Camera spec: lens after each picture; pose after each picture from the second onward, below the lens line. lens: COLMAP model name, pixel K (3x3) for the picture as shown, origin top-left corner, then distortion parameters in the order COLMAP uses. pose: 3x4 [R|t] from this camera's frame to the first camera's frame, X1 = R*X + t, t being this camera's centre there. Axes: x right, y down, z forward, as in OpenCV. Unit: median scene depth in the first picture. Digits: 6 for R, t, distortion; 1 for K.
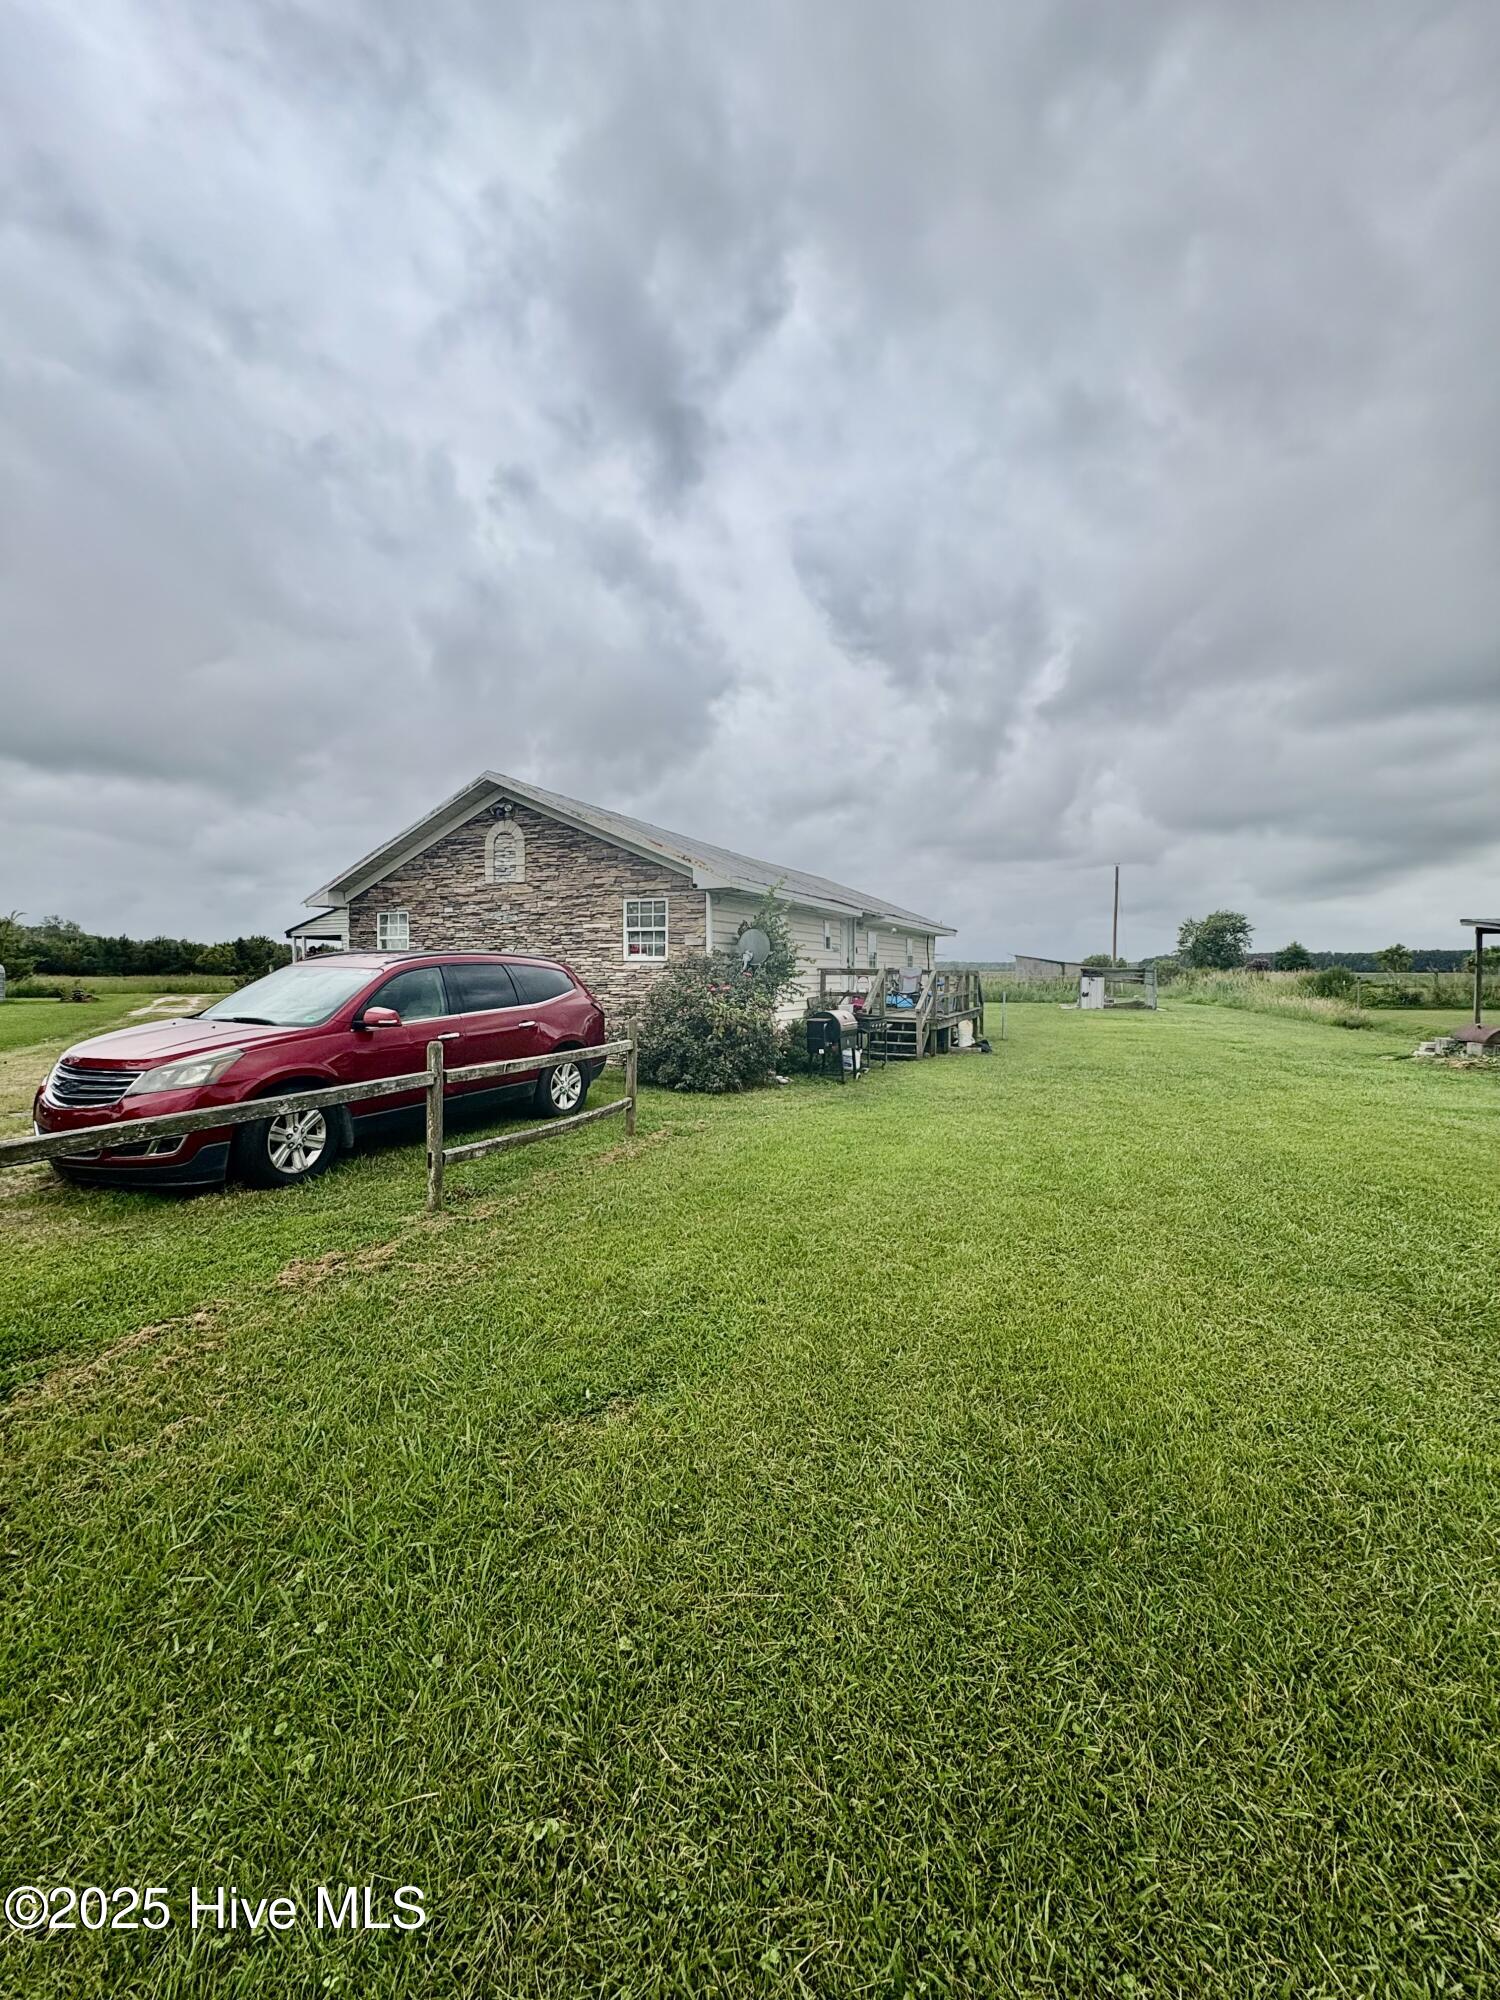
lens RADIAL K [[850.3, 0, 757.1], [0, 850.3, 998.4], [0, 0, 1]] dist [0.005356, 0.000350]
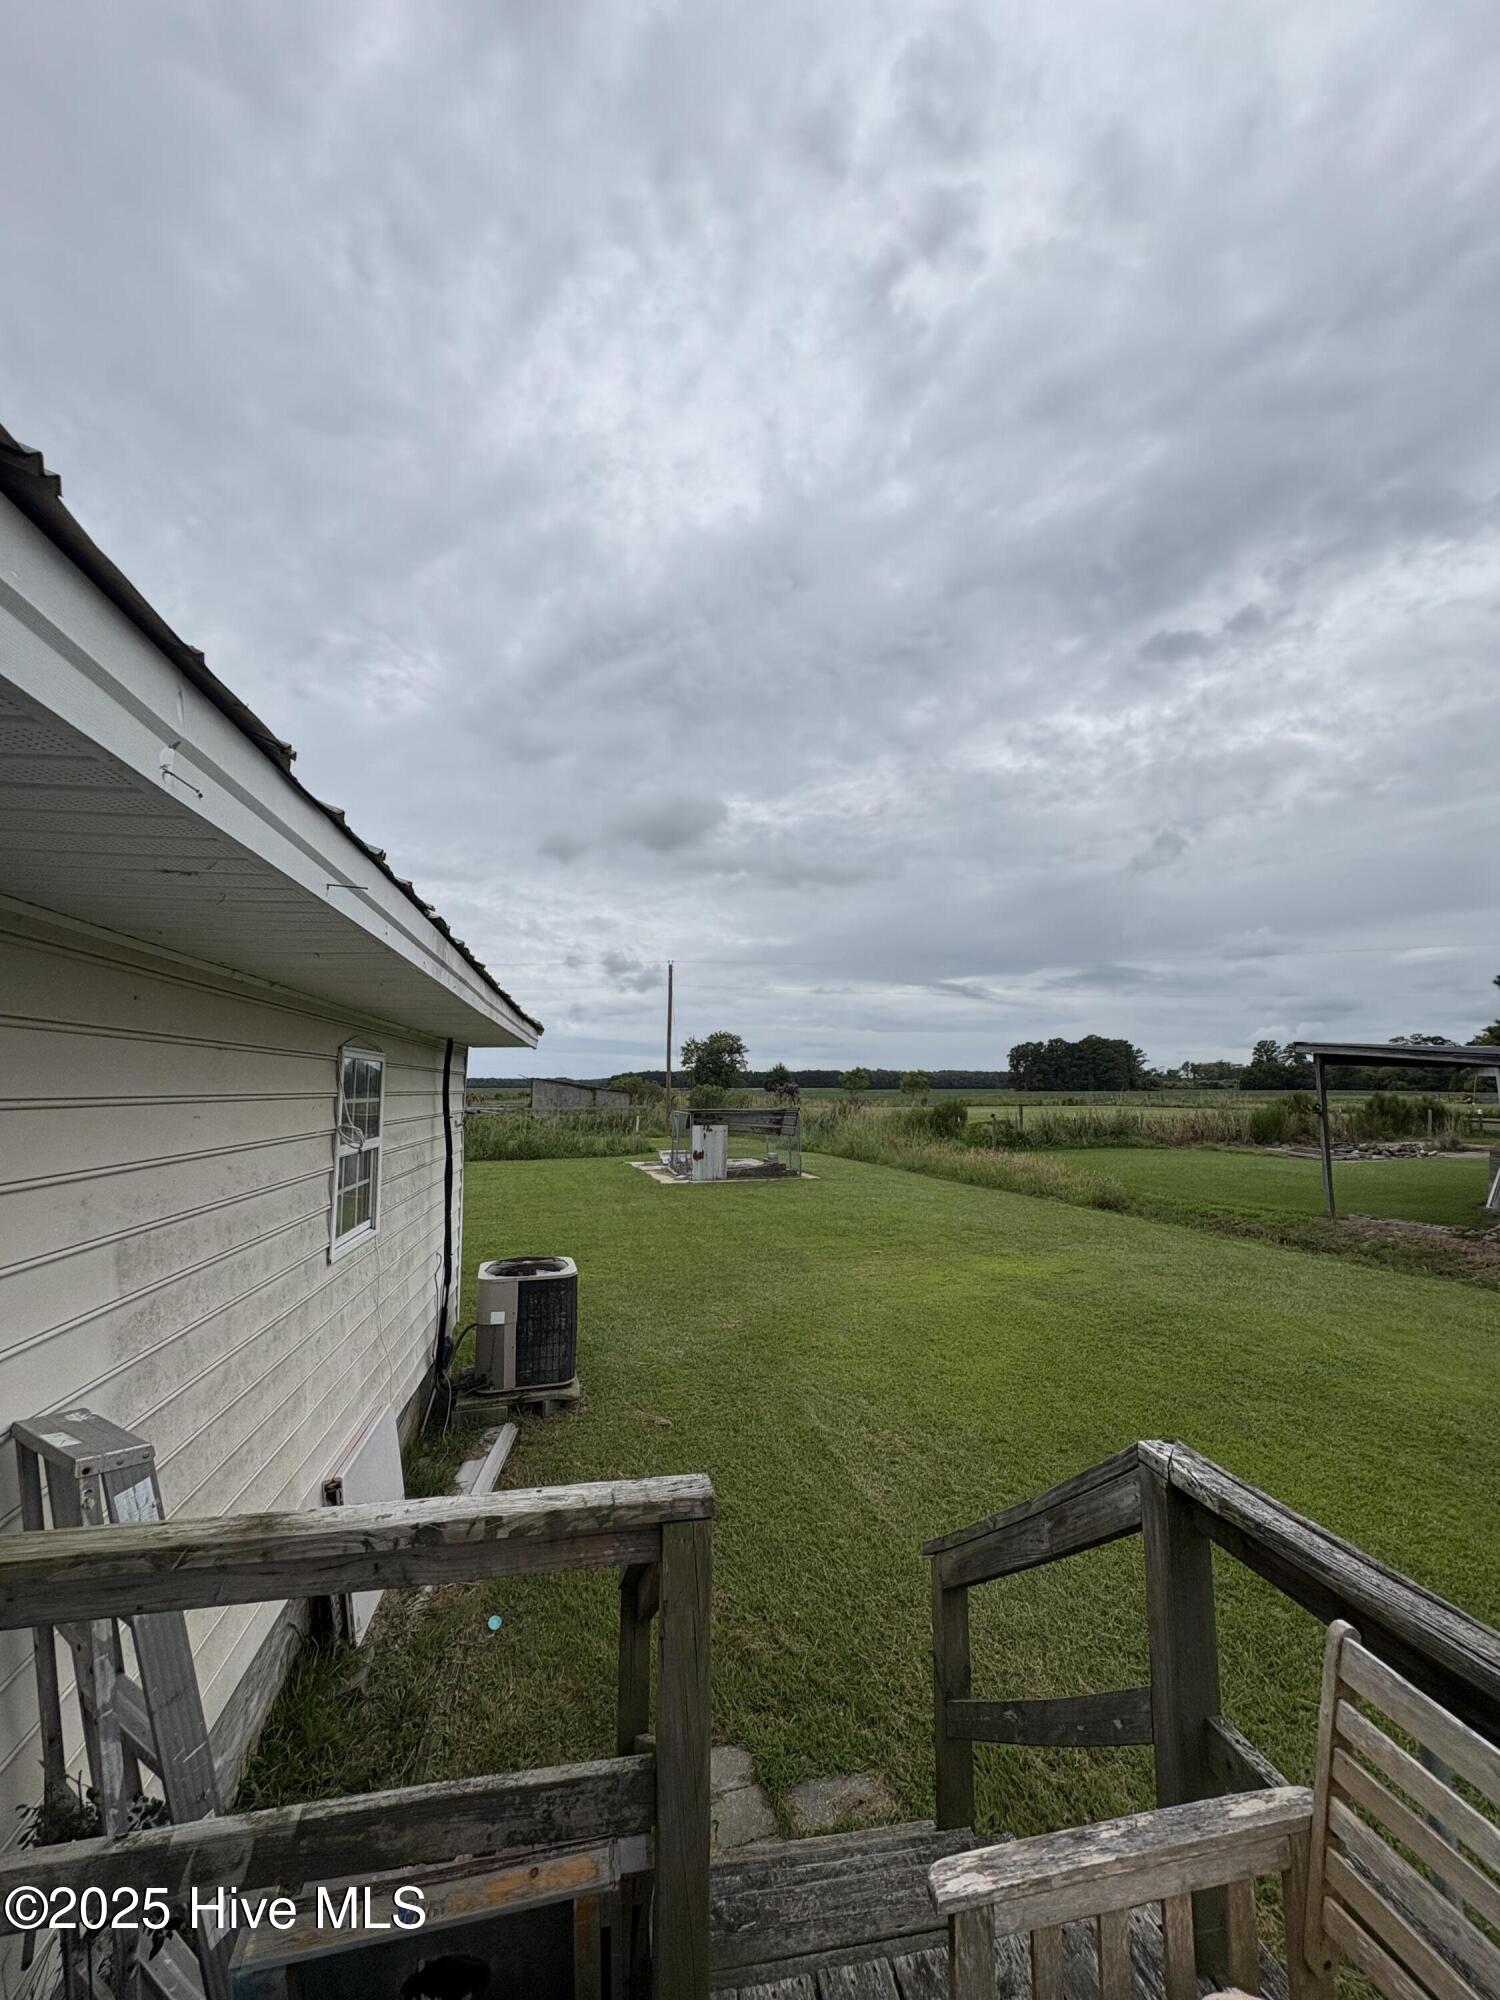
lens RADIAL K [[850.3, 0, 747.7], [0, 850.3, 999.8], [0, 0, 1]] dist [0.005356, 0.000350]
pose [[0.838315, 0.055012, 0.542403, 0.184030], [0.018159, 0.991526, -0.128629, -0.068142], [-0.544883, 0.117681, 0.830213, 0.962766]]
